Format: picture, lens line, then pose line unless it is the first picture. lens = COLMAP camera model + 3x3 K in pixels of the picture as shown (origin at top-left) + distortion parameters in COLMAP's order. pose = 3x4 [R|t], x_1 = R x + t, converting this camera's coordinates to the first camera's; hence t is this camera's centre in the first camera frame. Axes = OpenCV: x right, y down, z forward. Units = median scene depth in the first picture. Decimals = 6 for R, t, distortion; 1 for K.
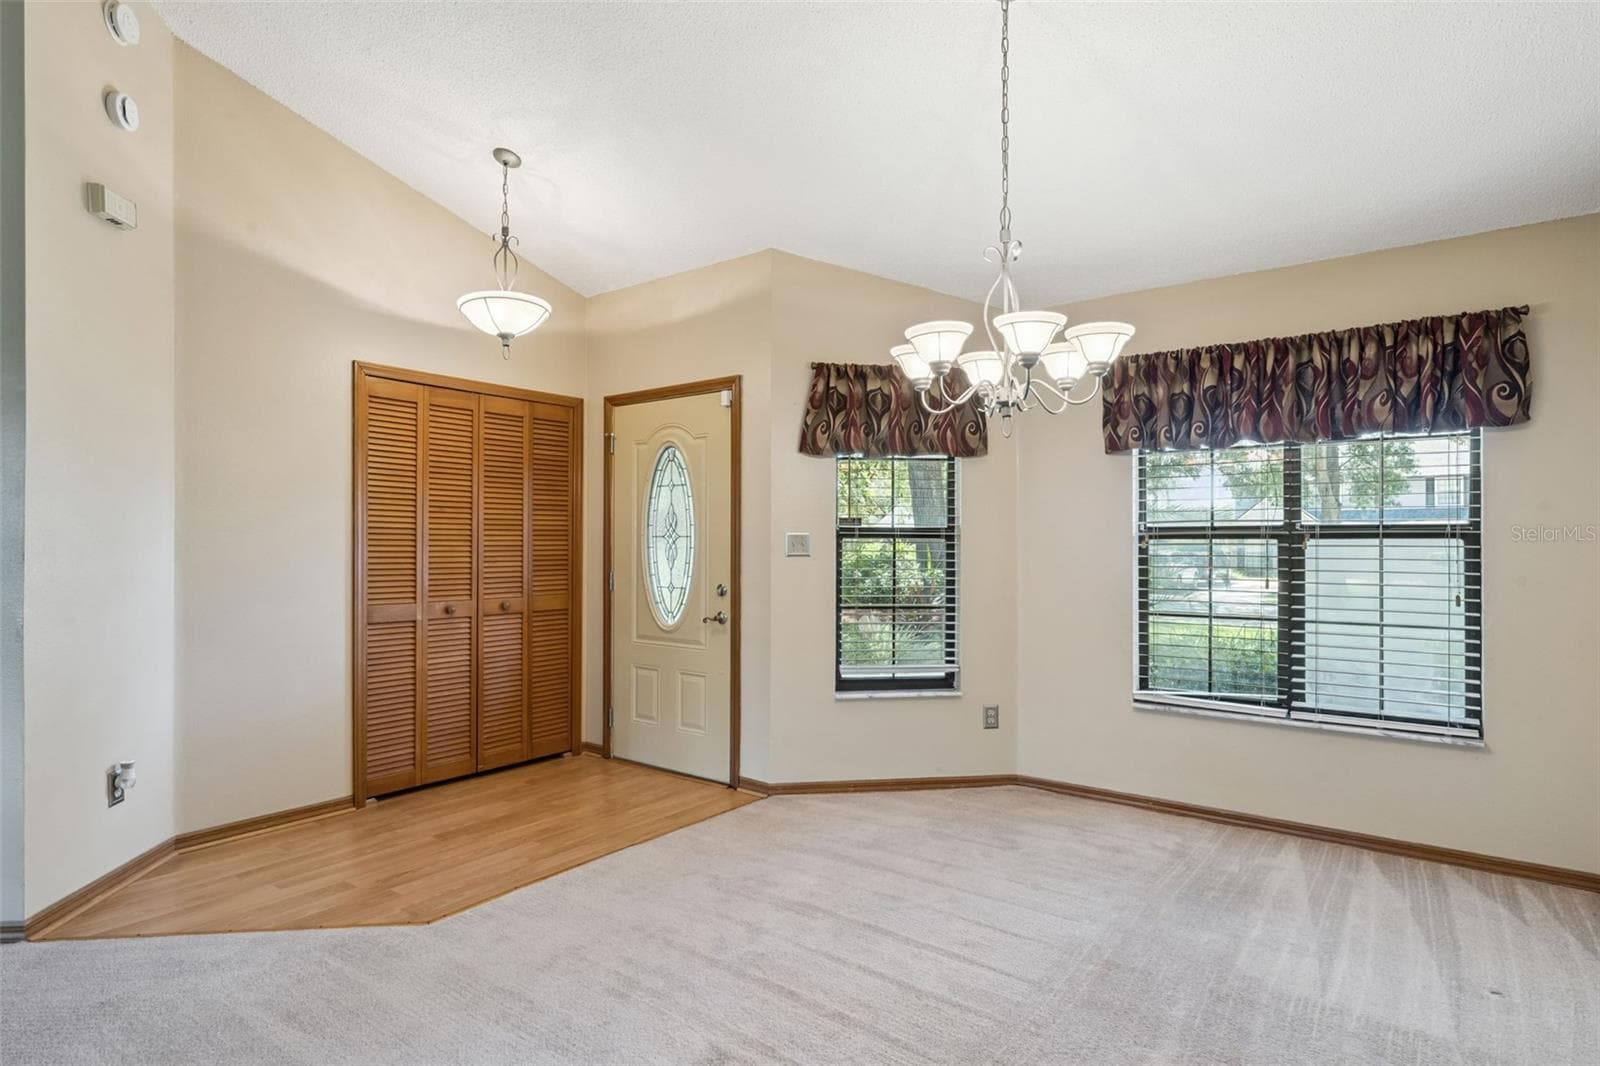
lens RADIAL K [[873.2, 0, 800.0], [0, 873.2, 533.0], [0, 0, 1]] dist [-0.003339, -0.000076]
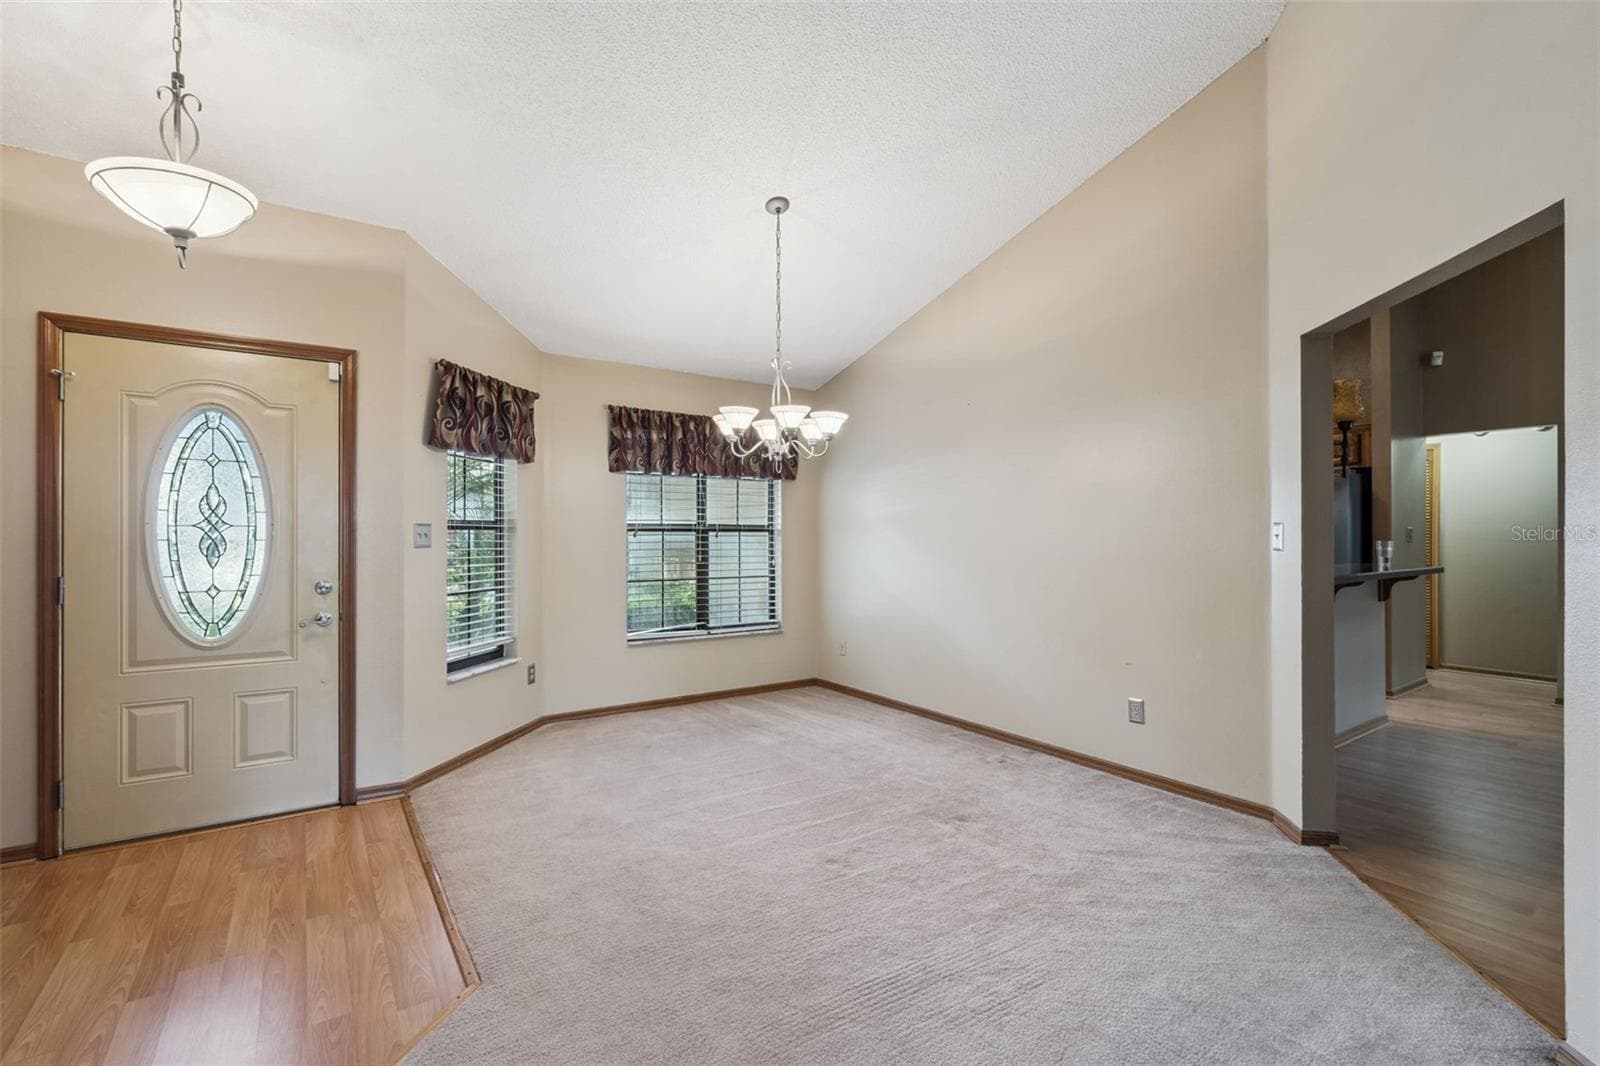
lens RADIAL K [[730.5, 0, 820.7], [0, 730.5, 530.2], [0, 0, 1]] dist [0.011544, -0.001135]
pose [[0.282070, 0.003217, 0.959388, -0.743436], [-0.014649, 0.999892, 0.000954, -0.001160], [-0.959282, -0.014323, 0.282087, 0.351009]]
